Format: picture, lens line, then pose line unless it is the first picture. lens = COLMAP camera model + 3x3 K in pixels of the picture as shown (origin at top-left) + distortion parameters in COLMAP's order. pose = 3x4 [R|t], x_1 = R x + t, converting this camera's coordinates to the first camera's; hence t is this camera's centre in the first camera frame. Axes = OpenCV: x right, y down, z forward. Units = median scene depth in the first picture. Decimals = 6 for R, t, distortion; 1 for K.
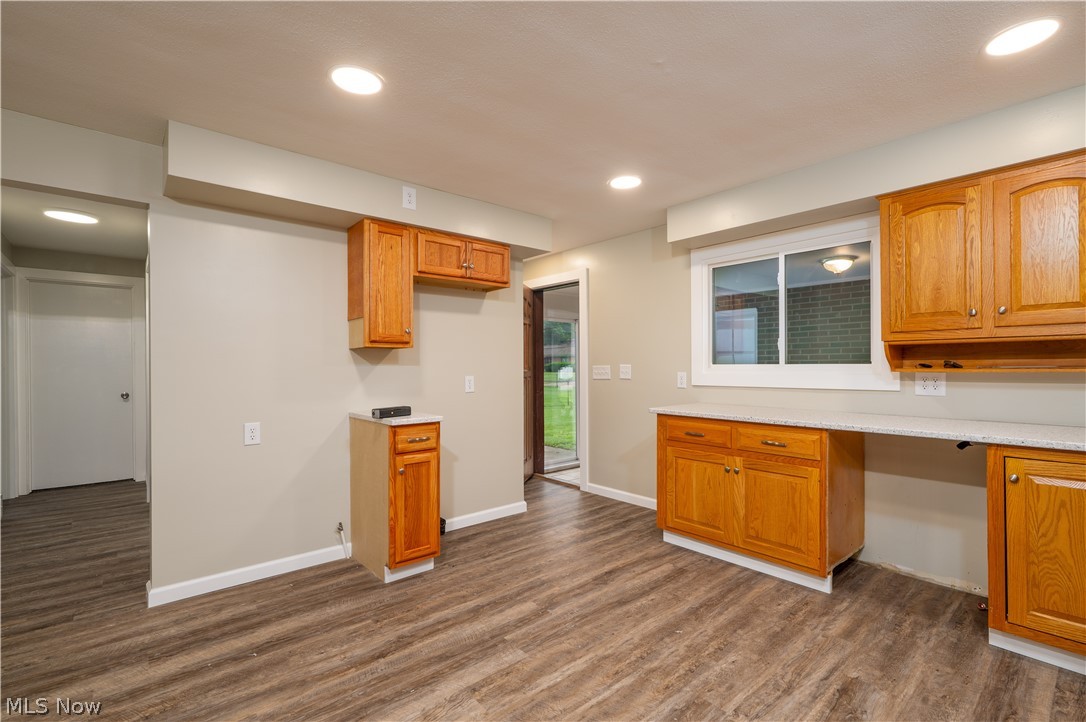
lens RADIAL K [[494.8, 0, 542.1], [0, 494.8, 363.4], [0, 0, 1]] dist [0.000453, -0.000267]
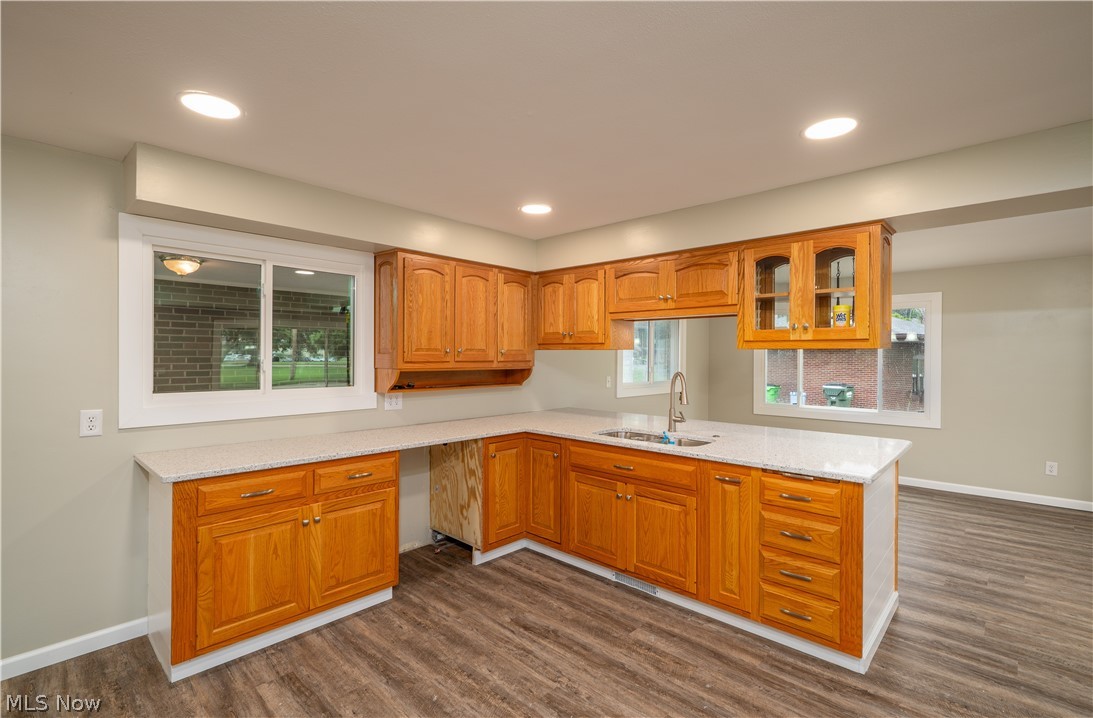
lens RADIAL K [[508.2, 0, 546.6], [0, 508.2, 359.4], [0, 0, 1]] dist [-0.000760, 0.000241]
pose [[-0.125306, -0.000088, 0.992118, -0.610606], [-0.009194, 0.999957, -0.001073, -0.073107], [-0.992075, -0.009256, -0.125302, 0.832756]]
